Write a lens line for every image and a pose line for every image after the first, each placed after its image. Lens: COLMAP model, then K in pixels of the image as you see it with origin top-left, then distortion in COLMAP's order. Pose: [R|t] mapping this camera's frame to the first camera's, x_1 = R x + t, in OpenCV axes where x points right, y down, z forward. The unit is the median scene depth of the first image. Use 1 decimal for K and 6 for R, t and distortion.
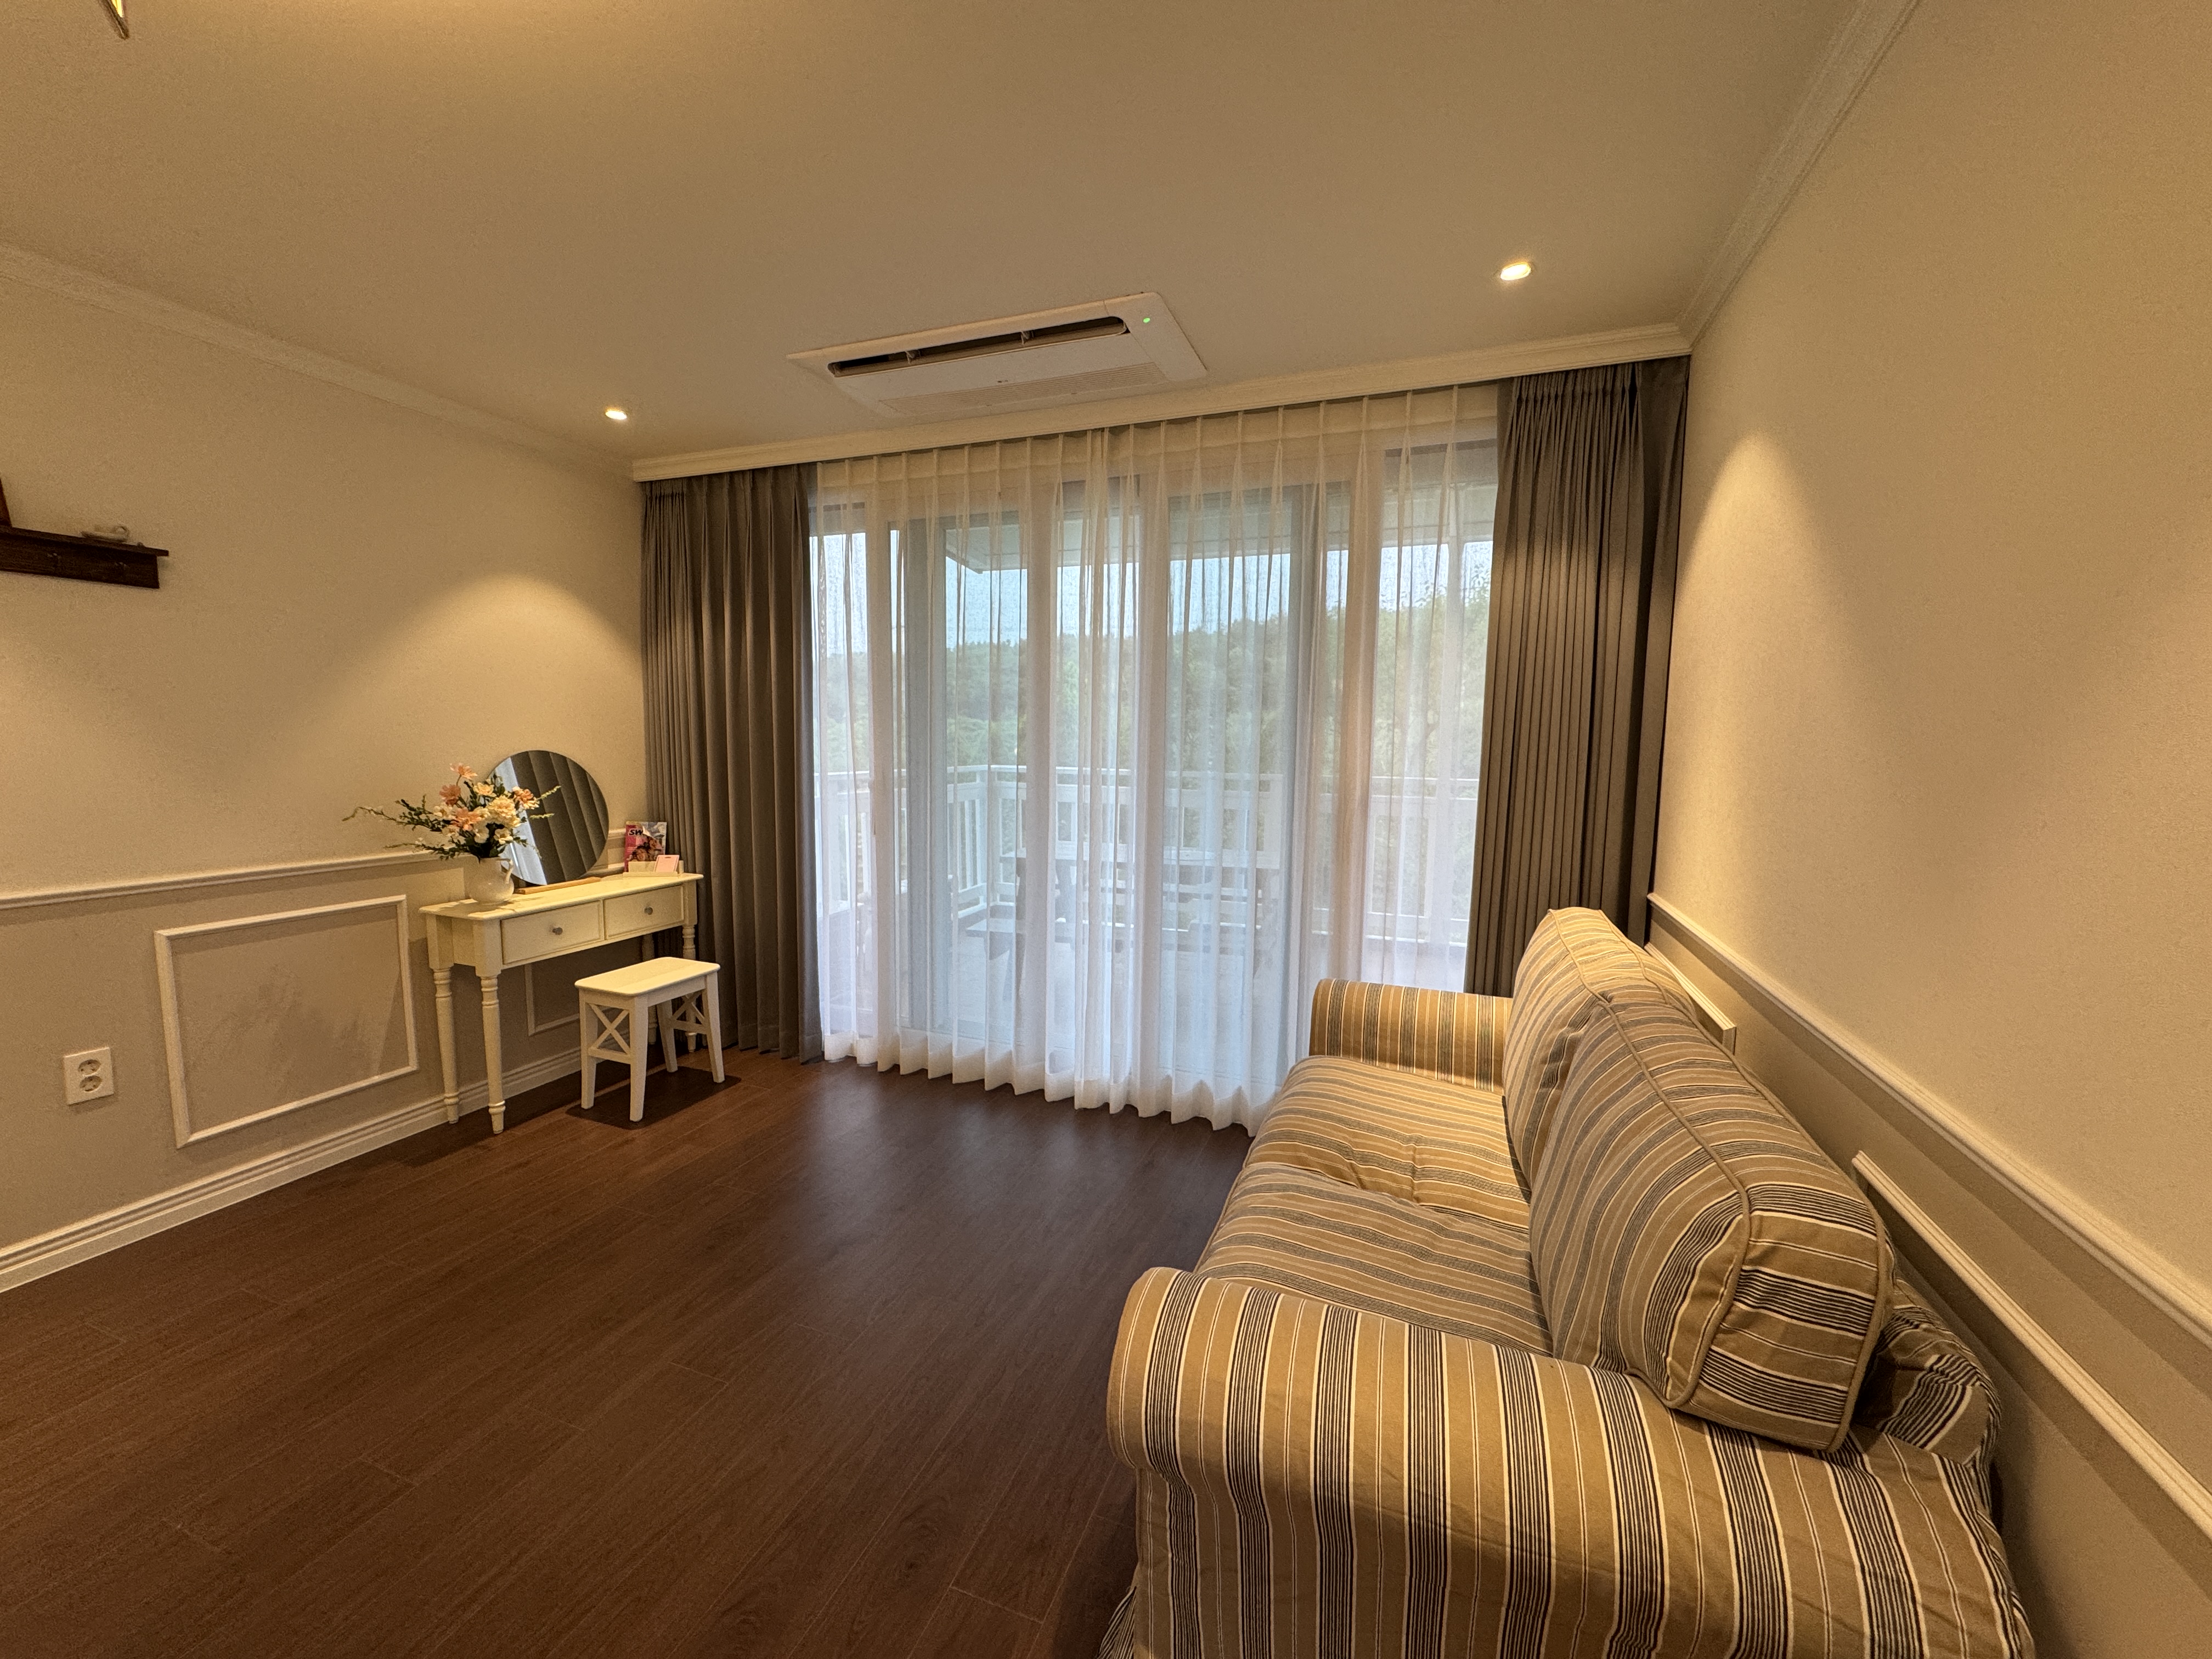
lens RADIAL K [[879.4, 0, 1098.8], [0, 879.4, 830.8], [0, 0, 1]] dist [0.000431, -0.000600]
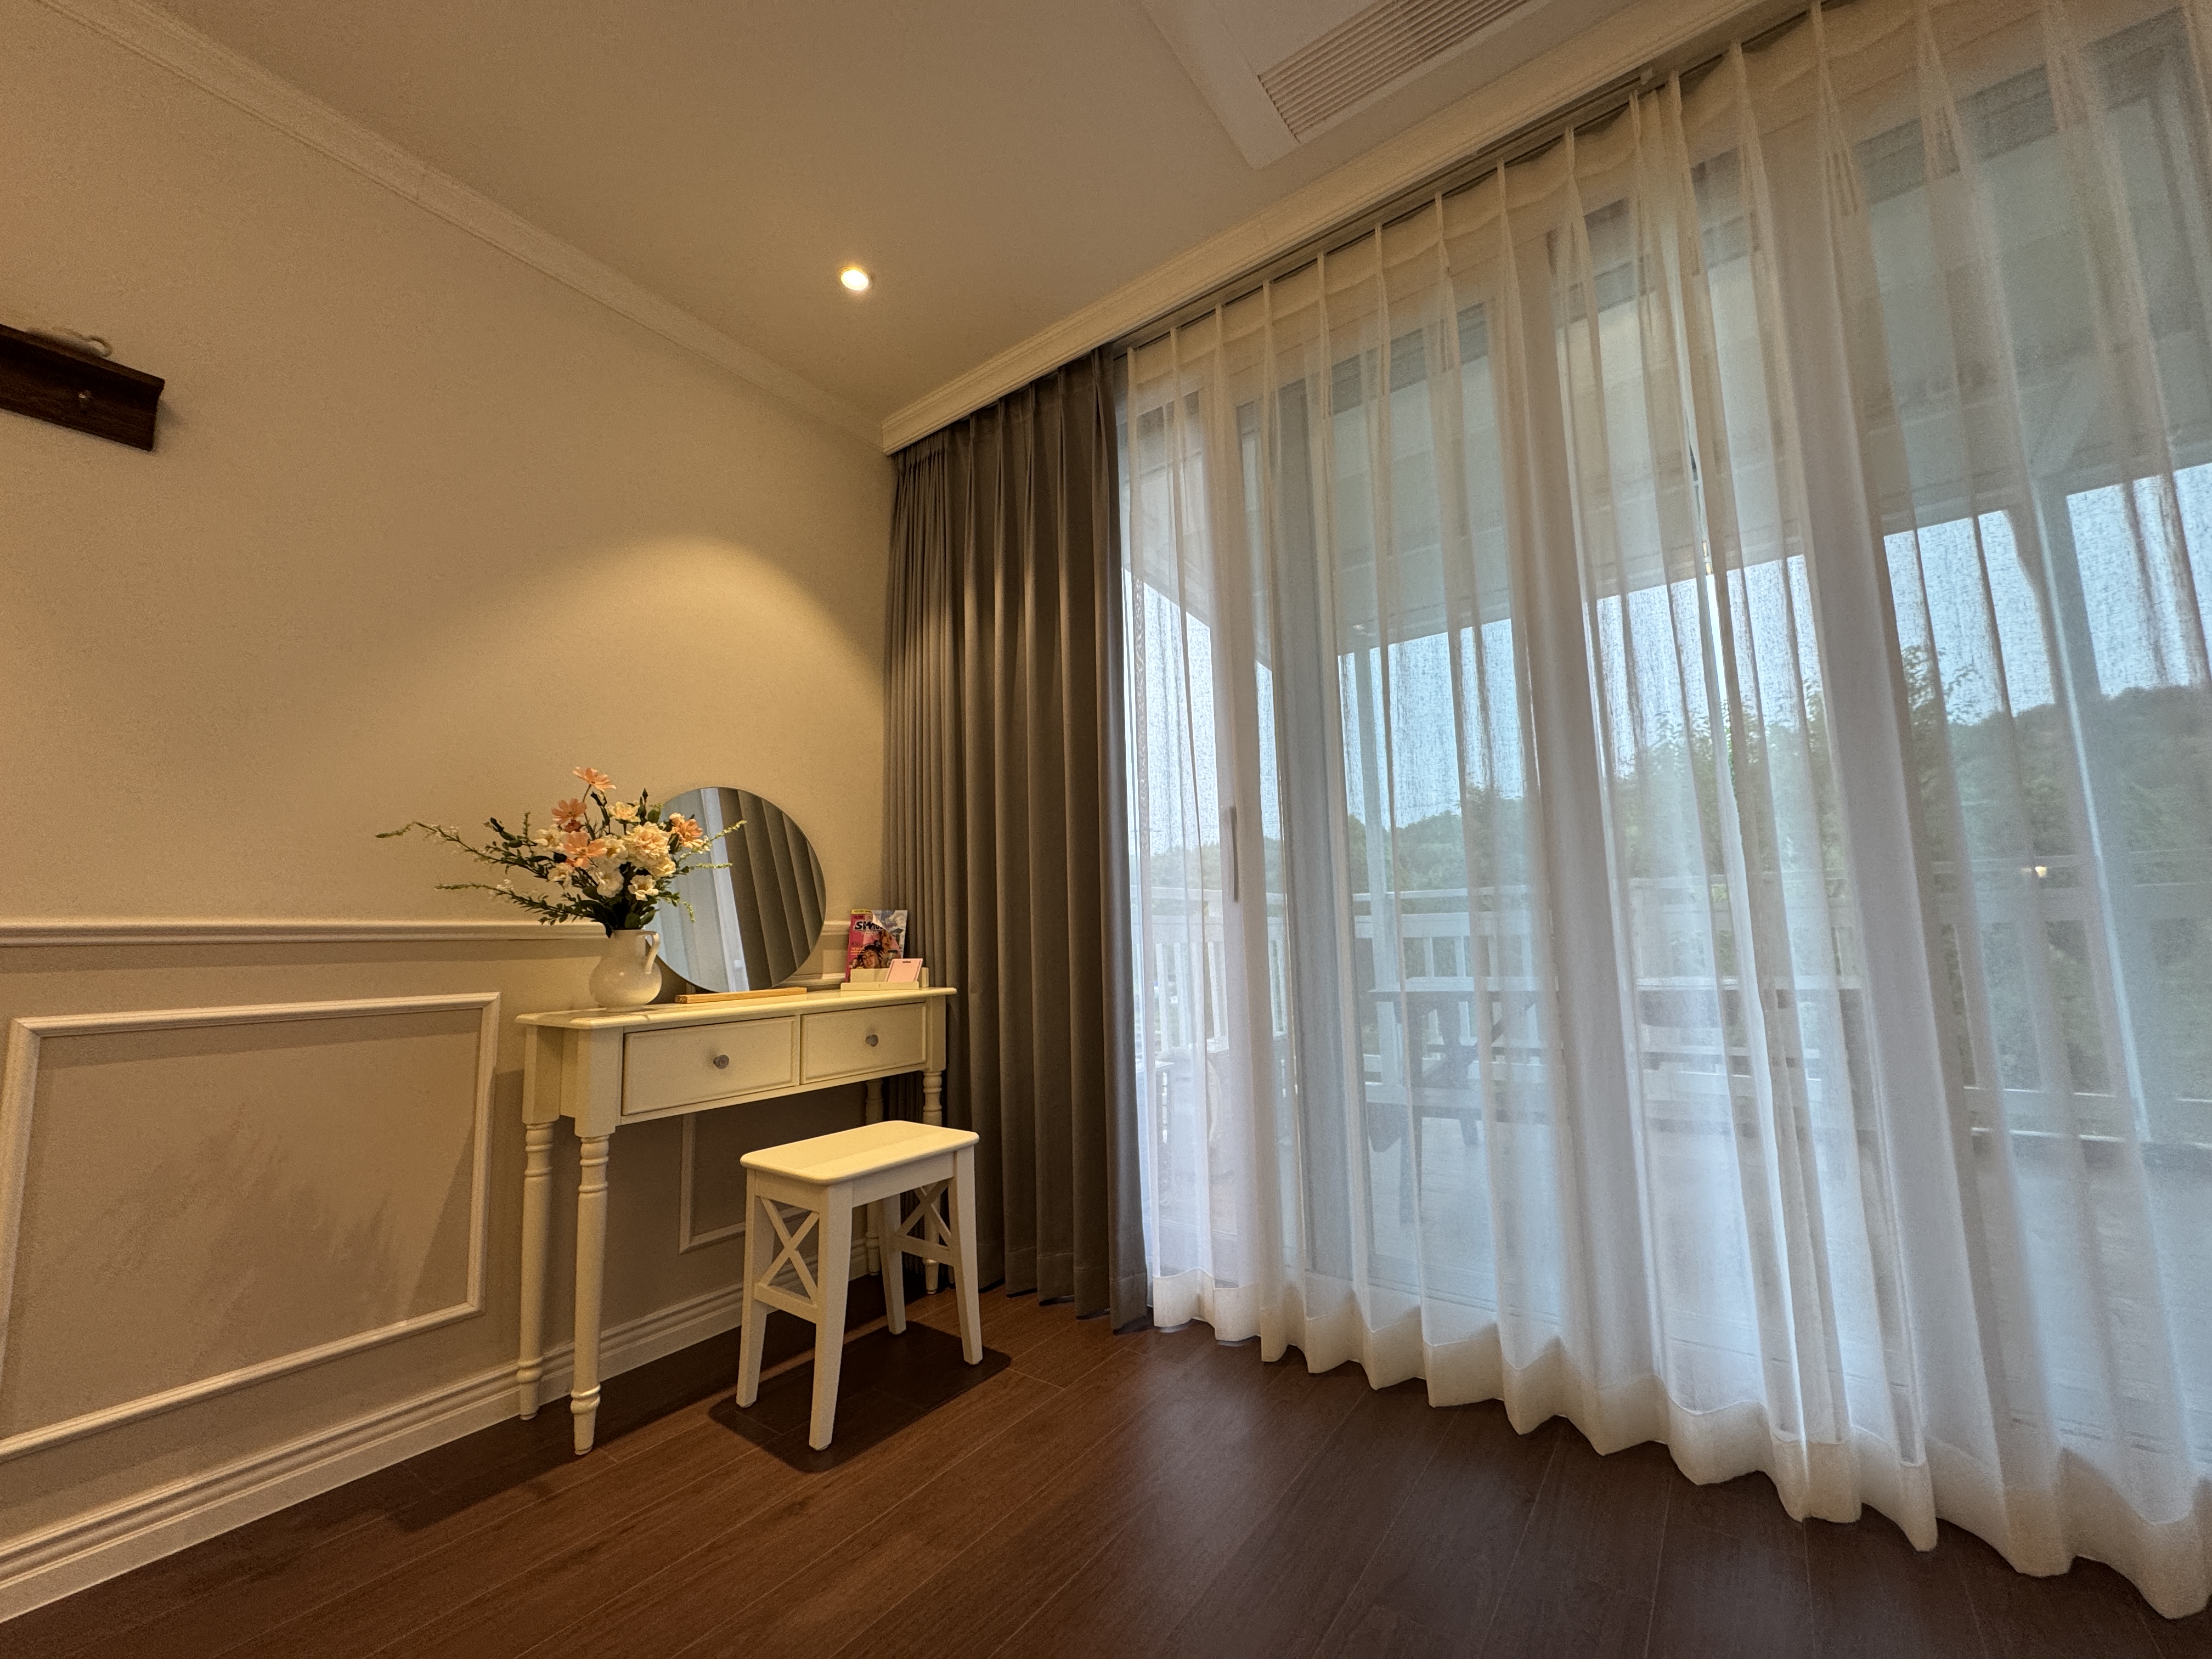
lens RADIAL K [[879.4, 0, 1105.1], [0, 879.4, 832.7], [0, 0, 1]] dist [0.000431, -0.000600]
pose [[0.965234, -0.071248, -0.251490, -0.233418], [0.012730, 0.973807, -0.227021, 0.110918], [0.261077, 0.215927, 0.940858, 0.530746]]
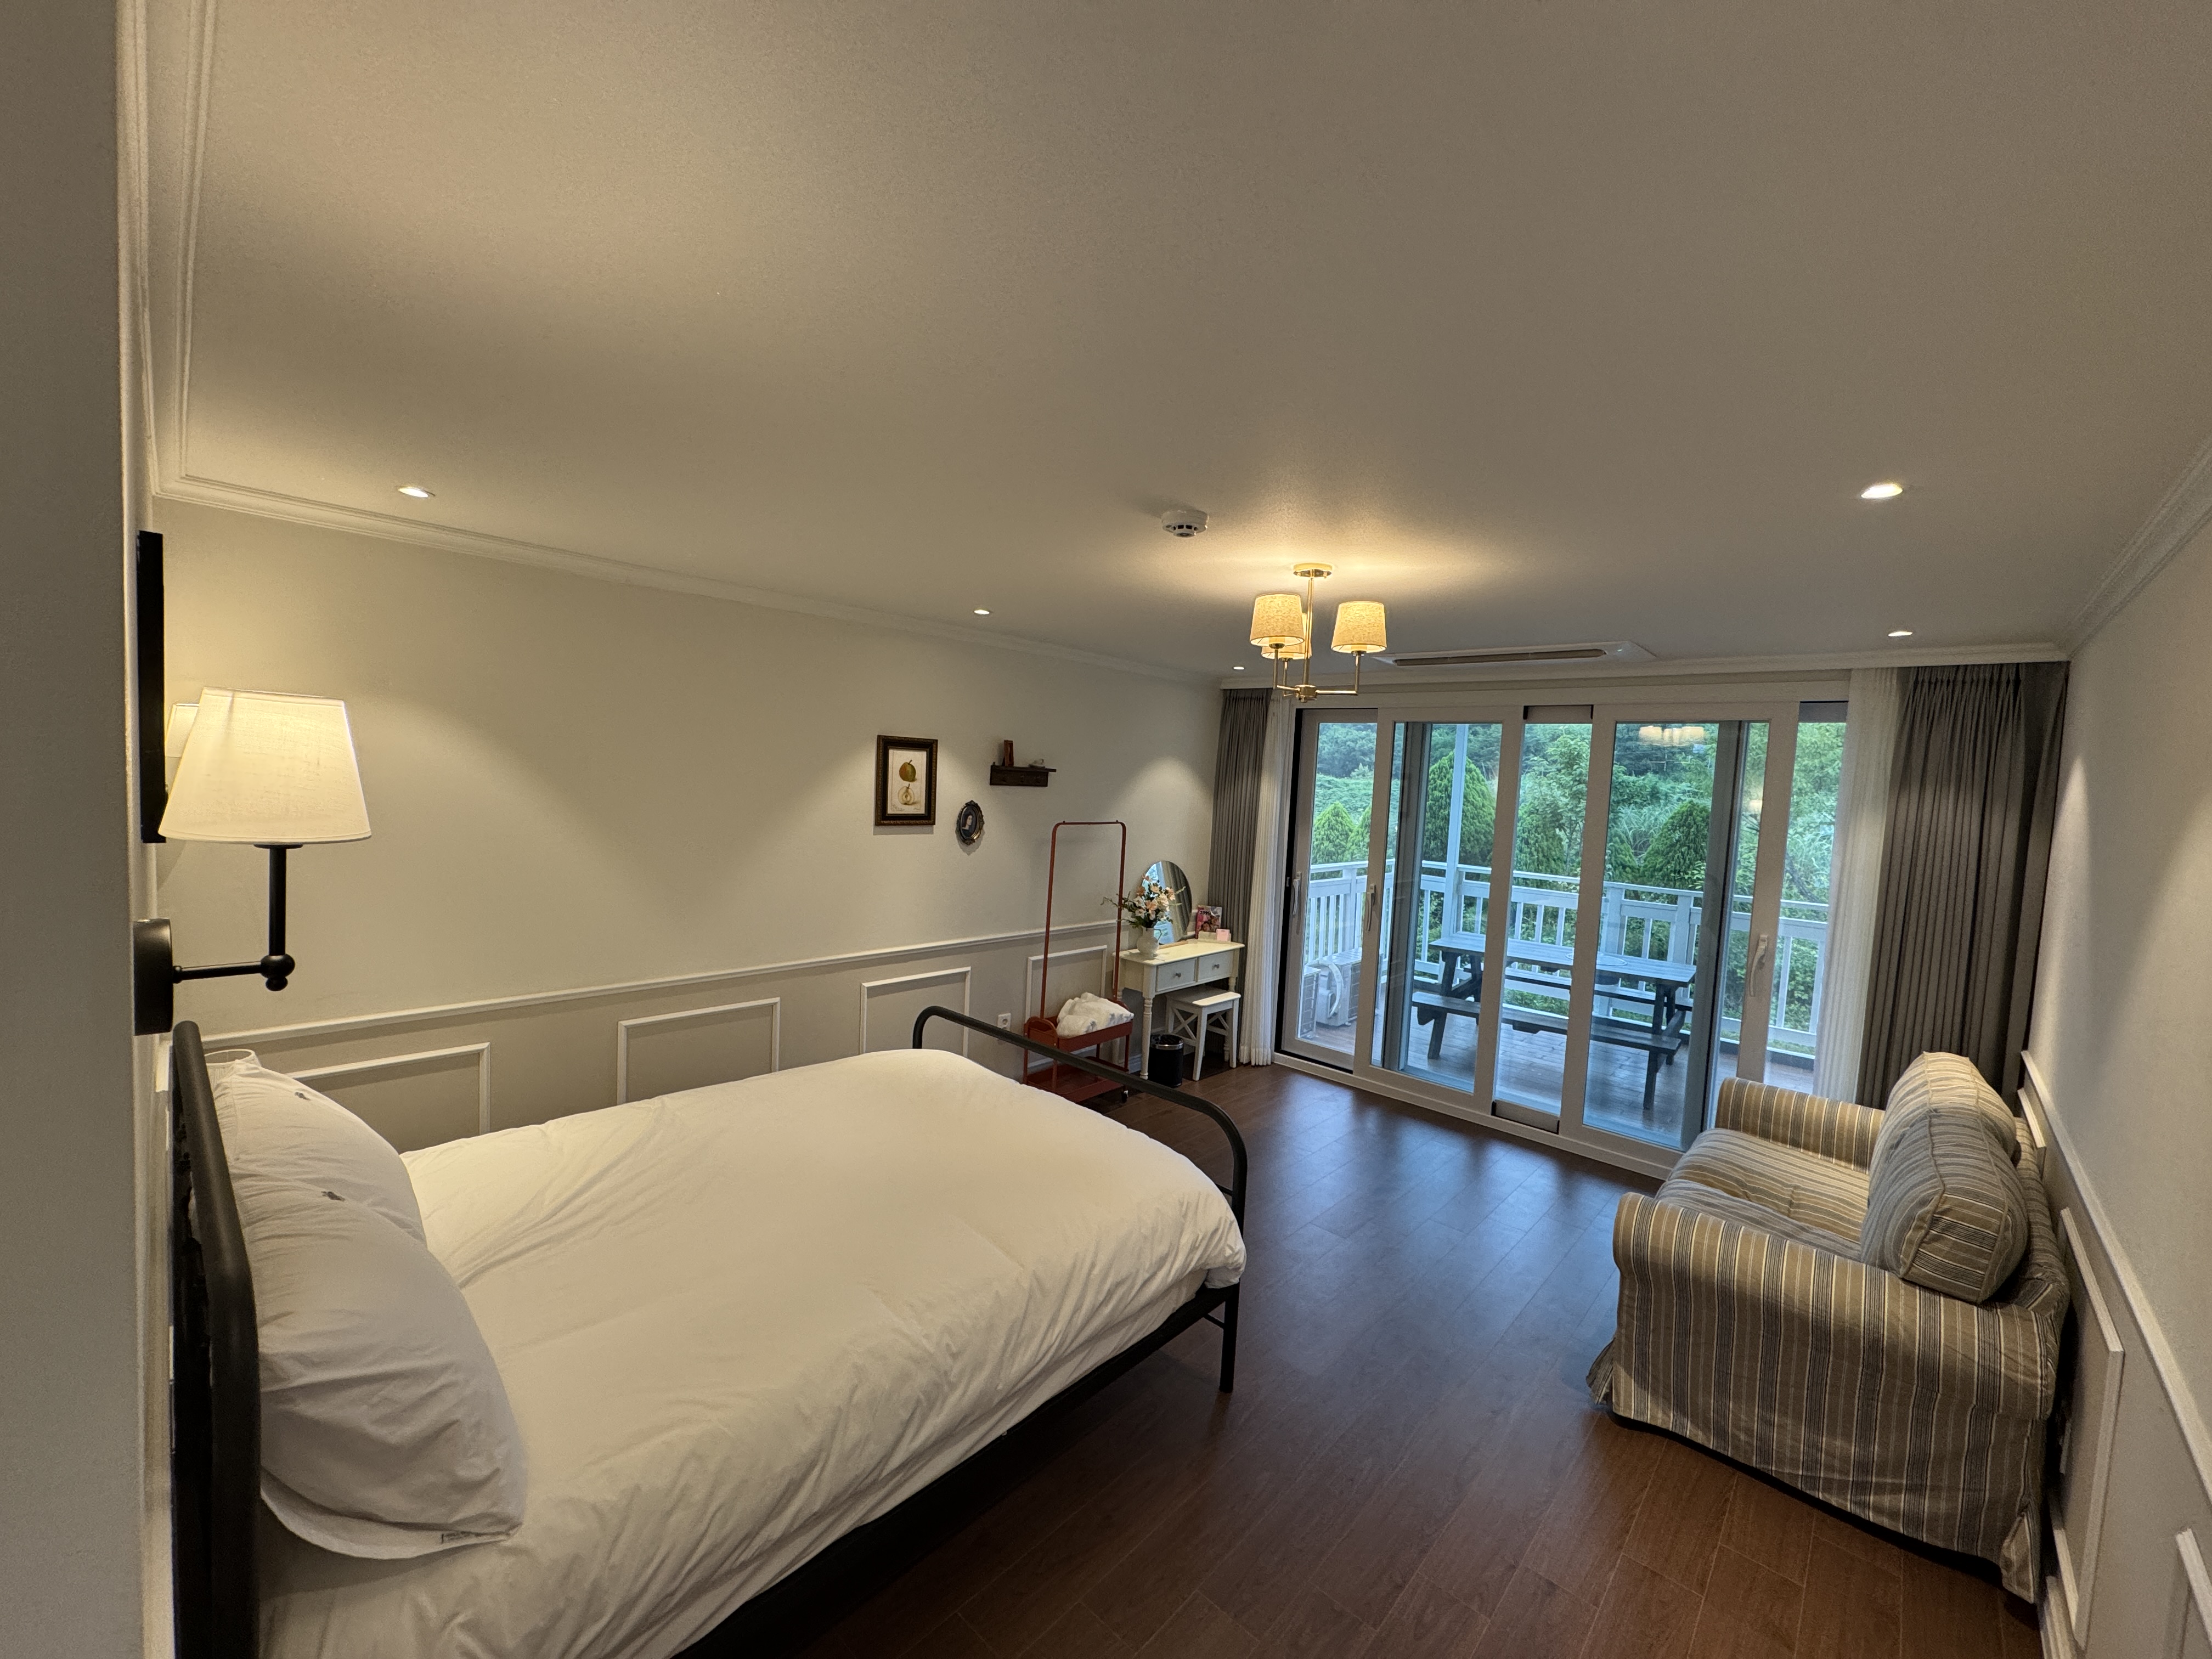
lens RADIAL K [[879.4, 0, 1100.5], [0, 879.4, 830.1], [0, 0, 1]] dist [0.000431, -0.000600]
pose [[0.928305, 0.057200, -0.367393, -0.173669], [-0.076782, 0.996289, -0.038894, -0.088298], [0.363805, 0.064315, 0.929252, -0.660701]]
